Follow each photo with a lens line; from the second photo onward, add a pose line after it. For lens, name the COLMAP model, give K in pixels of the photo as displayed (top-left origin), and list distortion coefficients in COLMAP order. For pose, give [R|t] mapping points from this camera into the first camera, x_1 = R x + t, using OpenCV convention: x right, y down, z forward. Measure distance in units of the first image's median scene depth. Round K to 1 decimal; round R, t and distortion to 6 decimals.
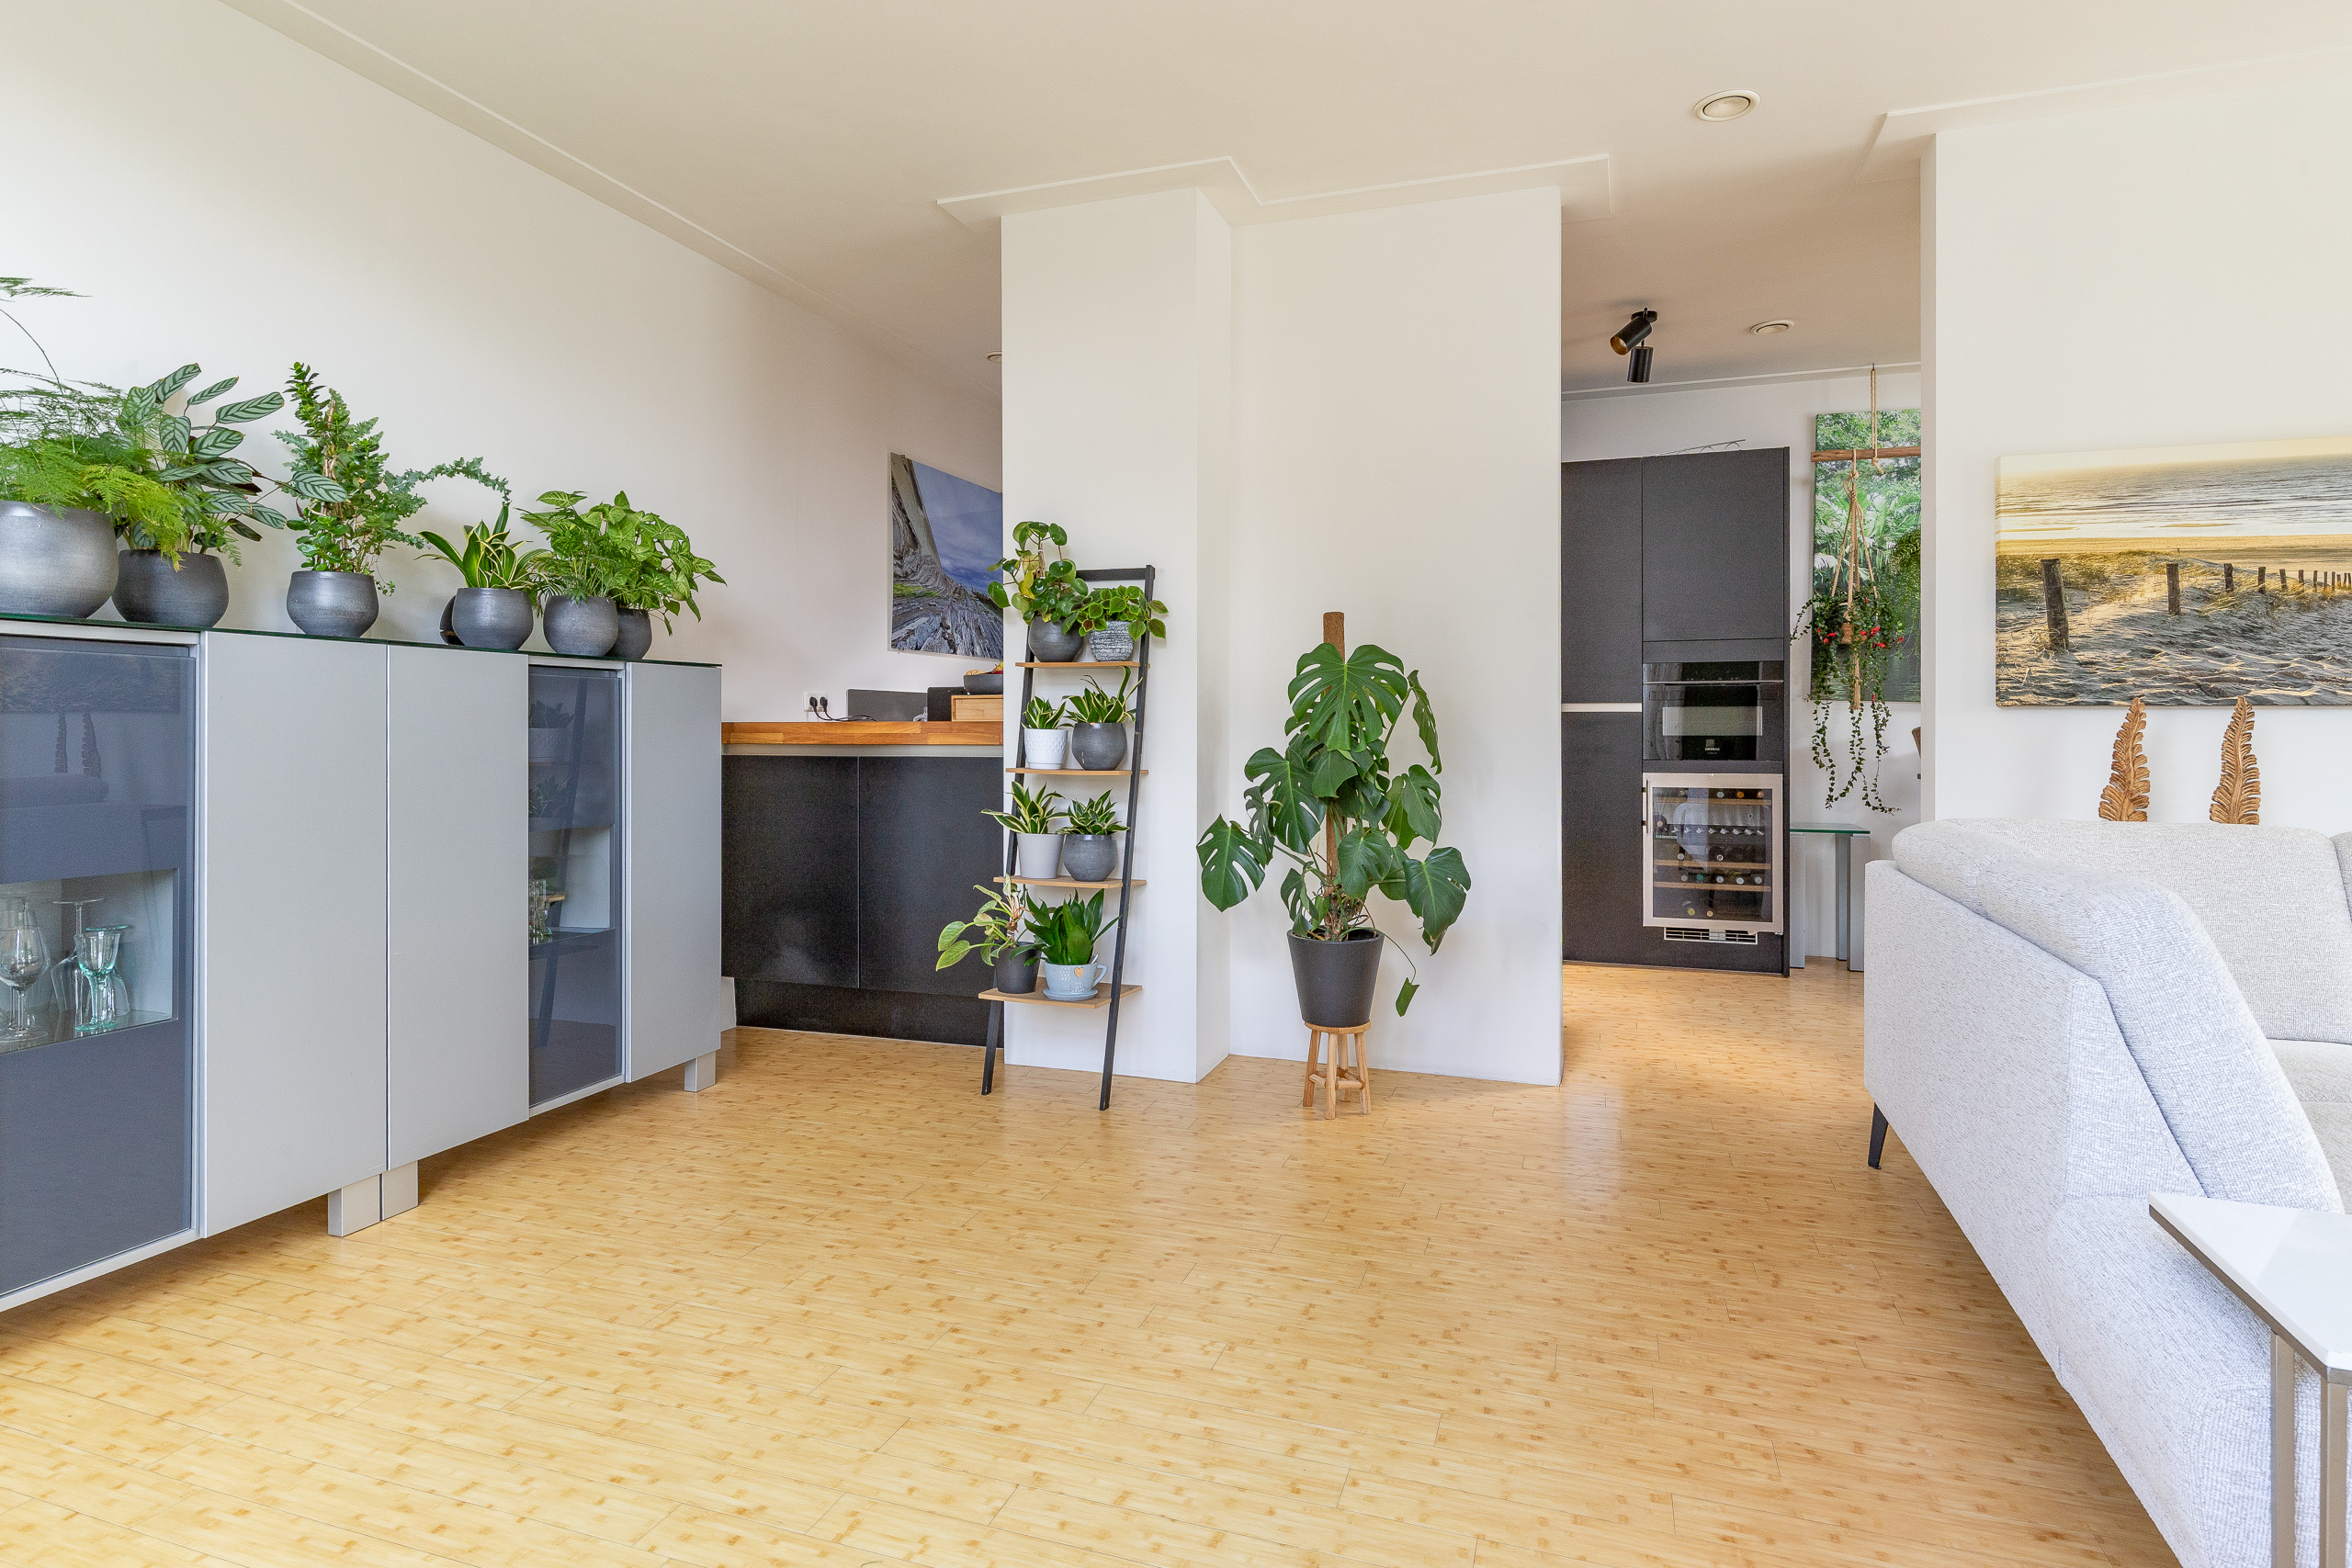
lens RADIAL K [[1241.0, 0, 1168.7], [0, 1241.0, 725.1], [0, 0, 1]] dist [0.003485, -0.001903]
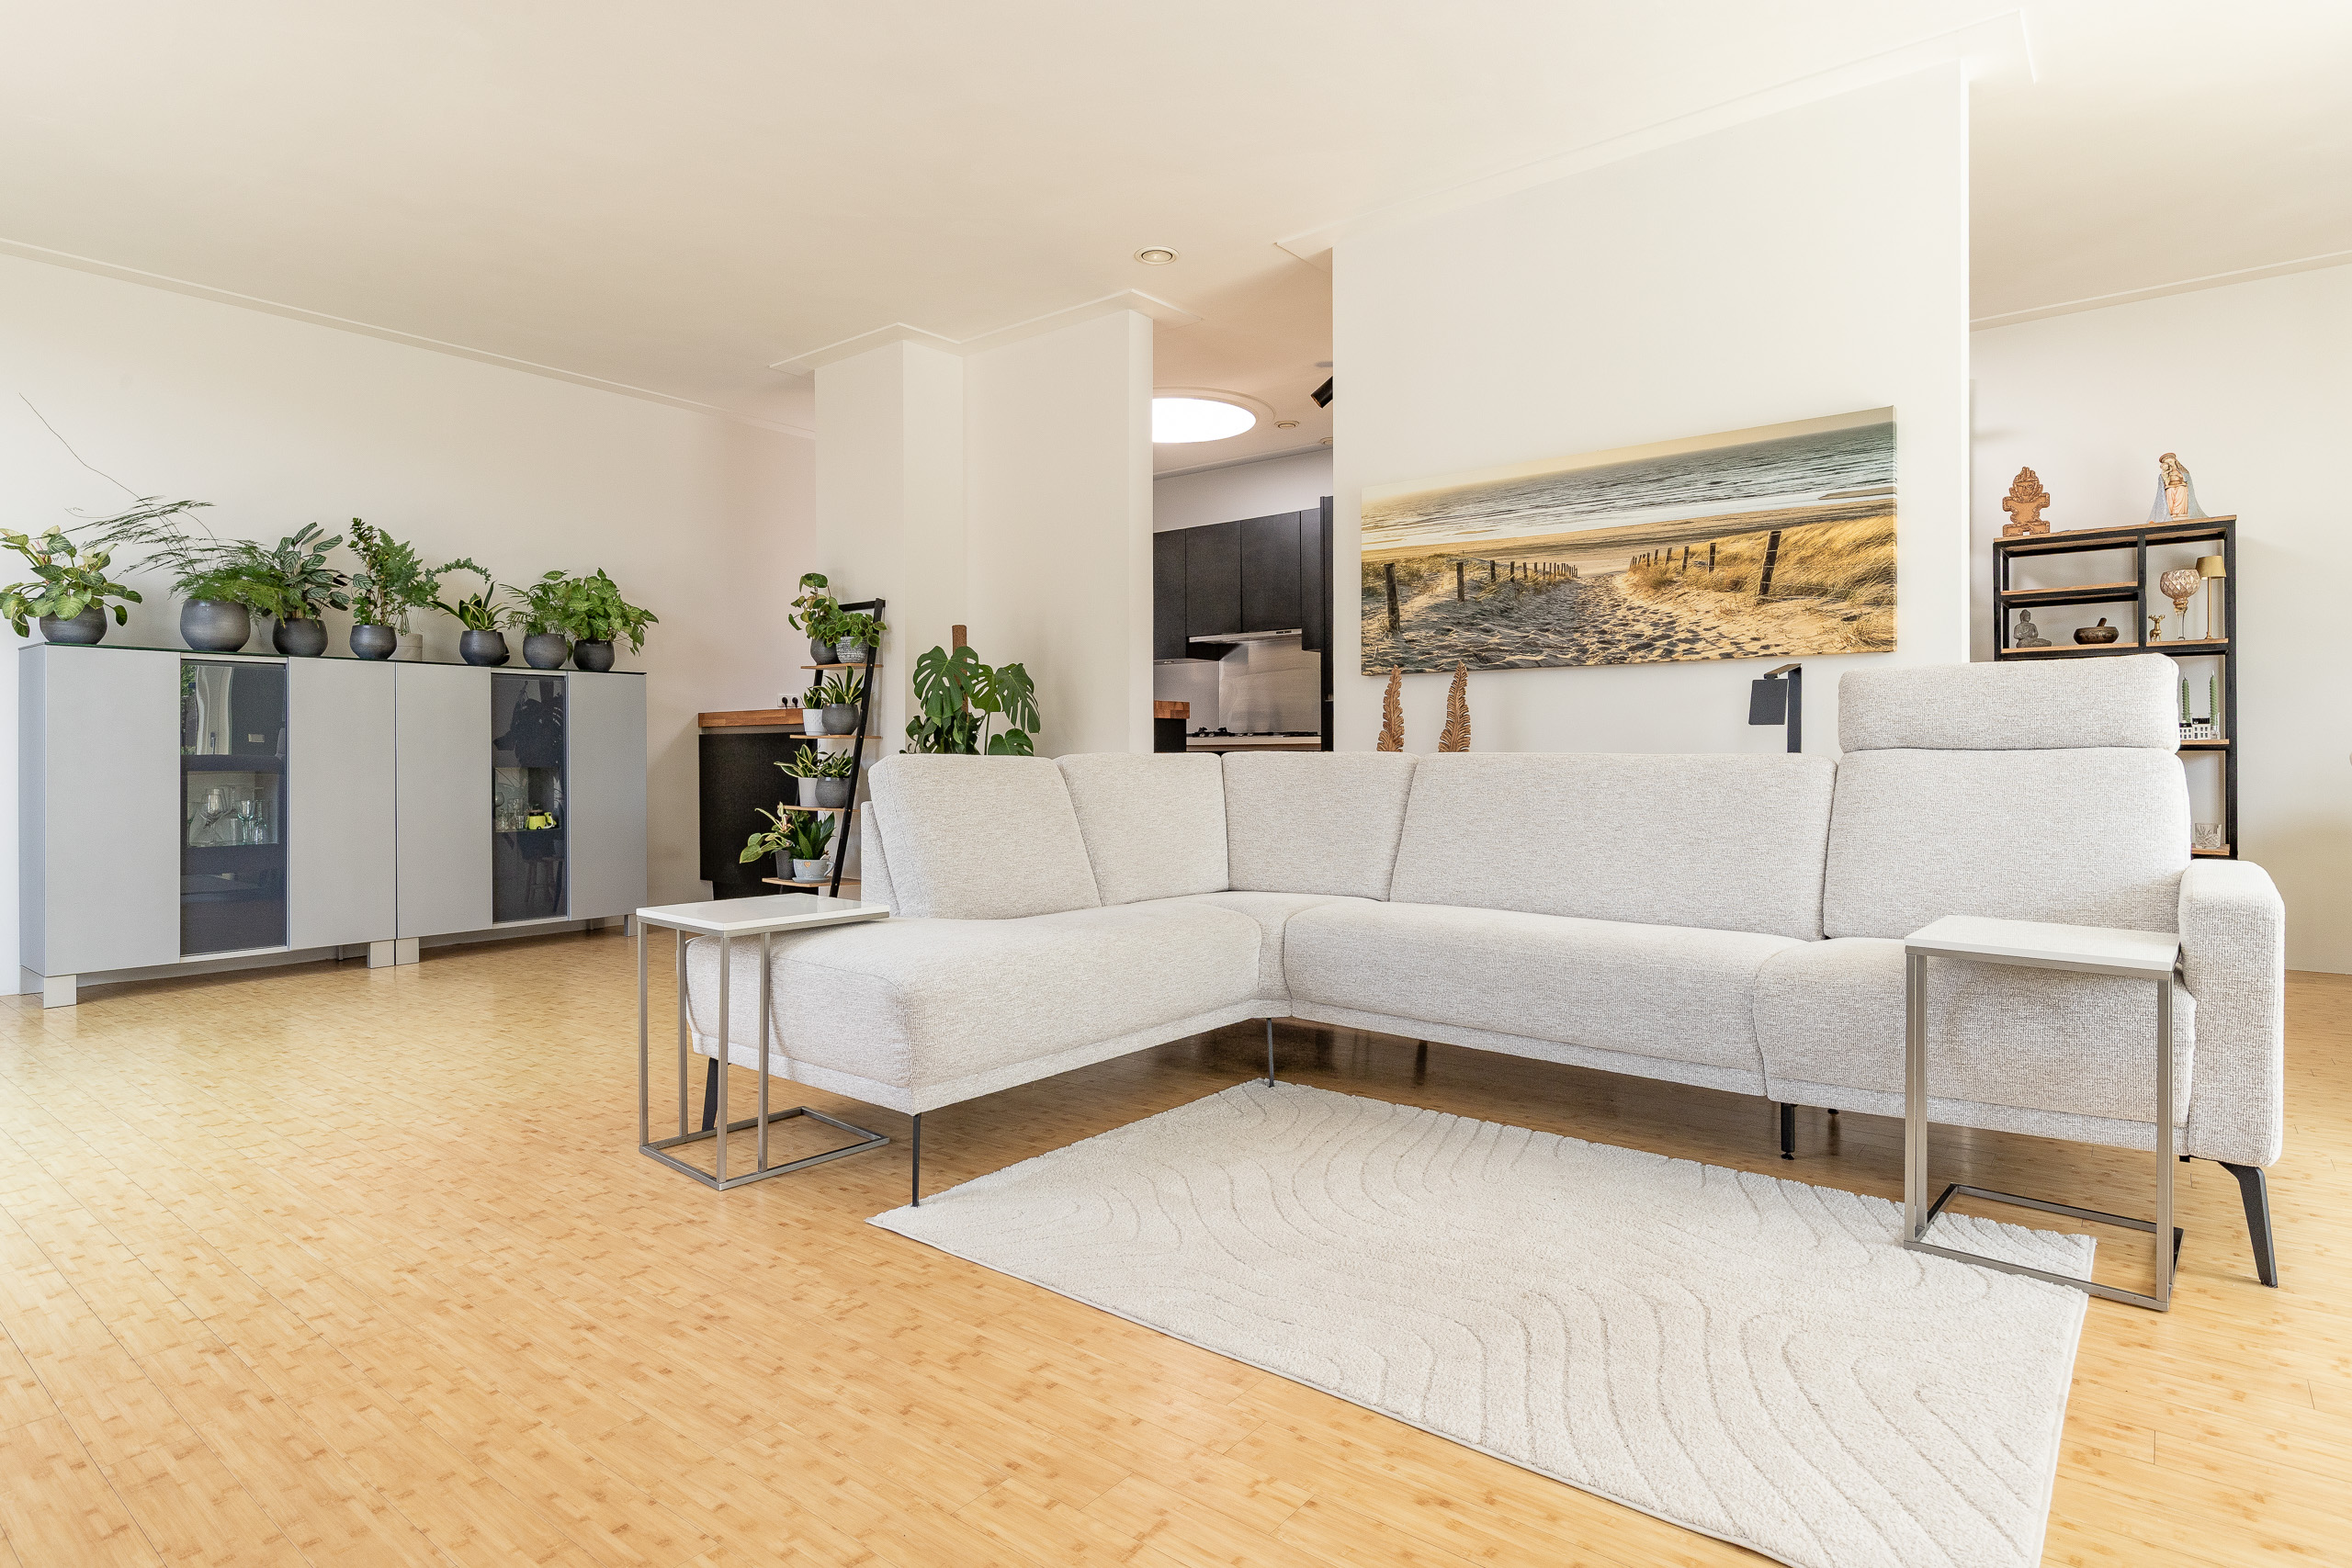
lens RADIAL K [[1241.0, 0, 1156.9], [0, 1241.0, 752.2], [0, 0, 1]] dist [0.003485, -0.001903]
pose [[0.941450, -0.005492, -0.337108, 0.961242], [0.005496, 0.999984, -0.000942, 0.070618], [0.337108, -0.000966, 0.941465, -0.344579]]
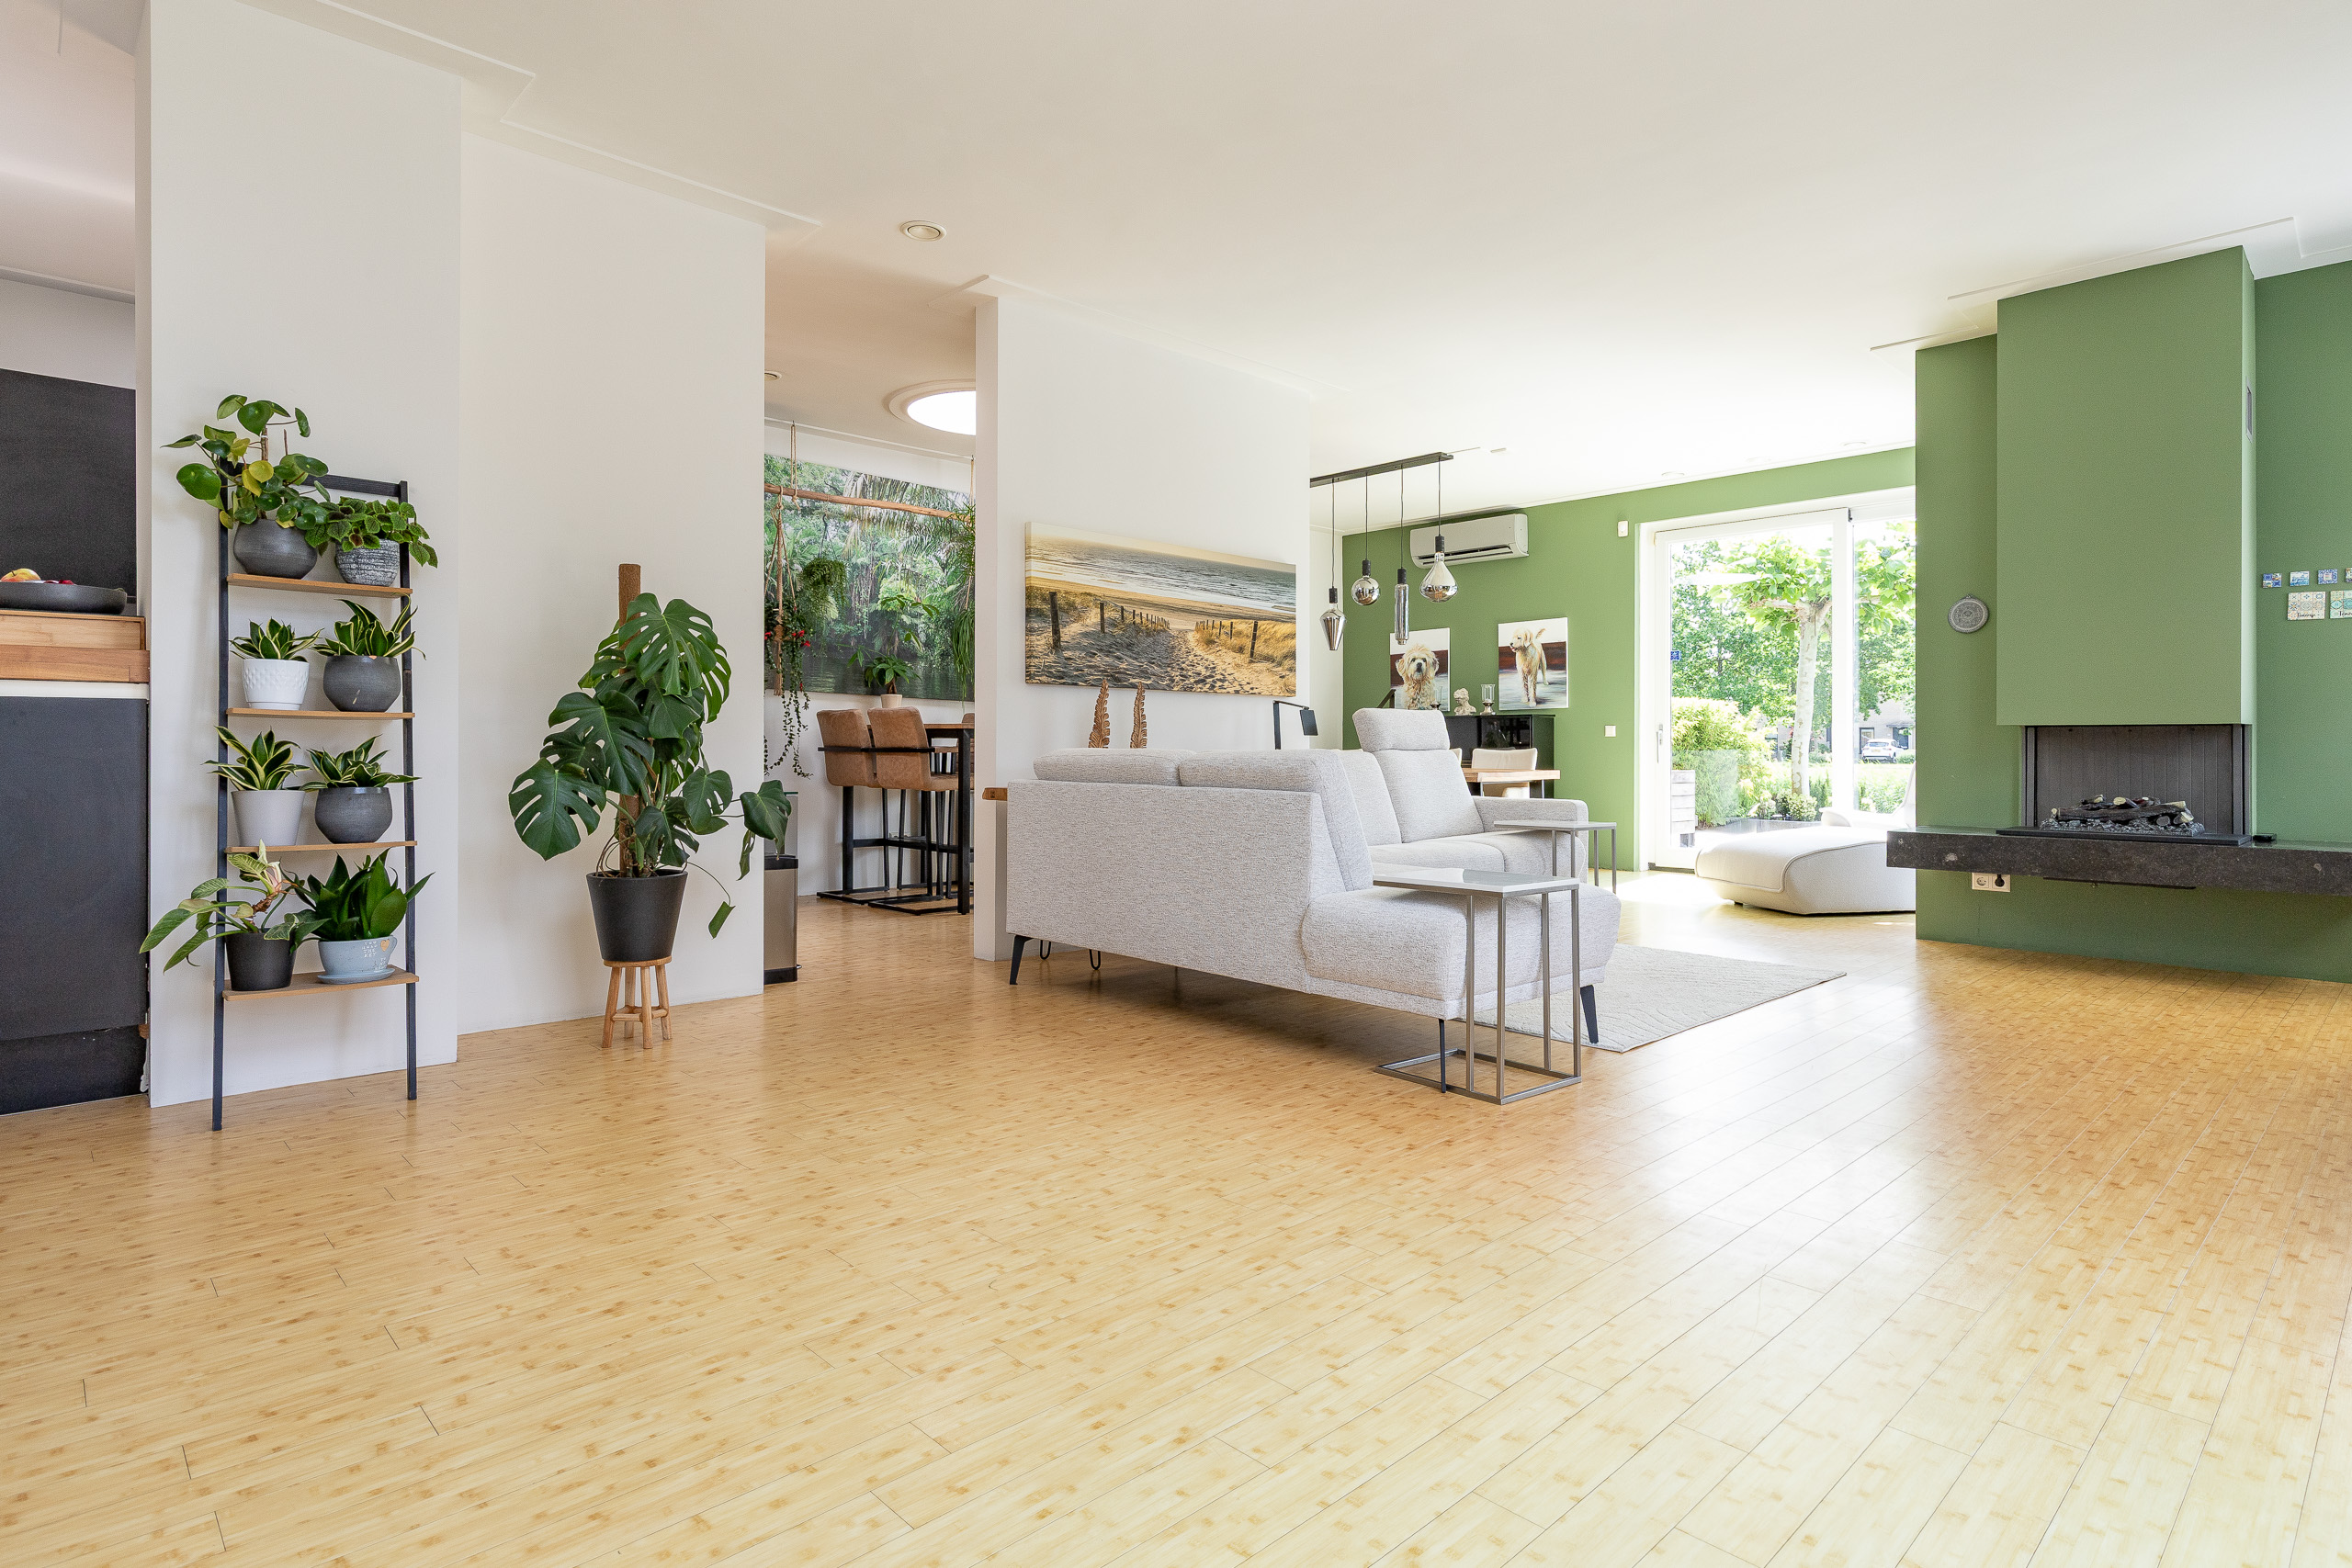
lens RADIAL K [[1241.0, 0, 1190.8], [0, 1241.0, 745.9], [0, 0, 1]] dist [0.003485, -0.001903]
pose [[0.449676, 0.002785, 0.893187, -0.656924], [-0.003014, 0.999994, -0.001601, 0.068640], [-0.893186, -0.001973, 0.449682, 0.133154]]
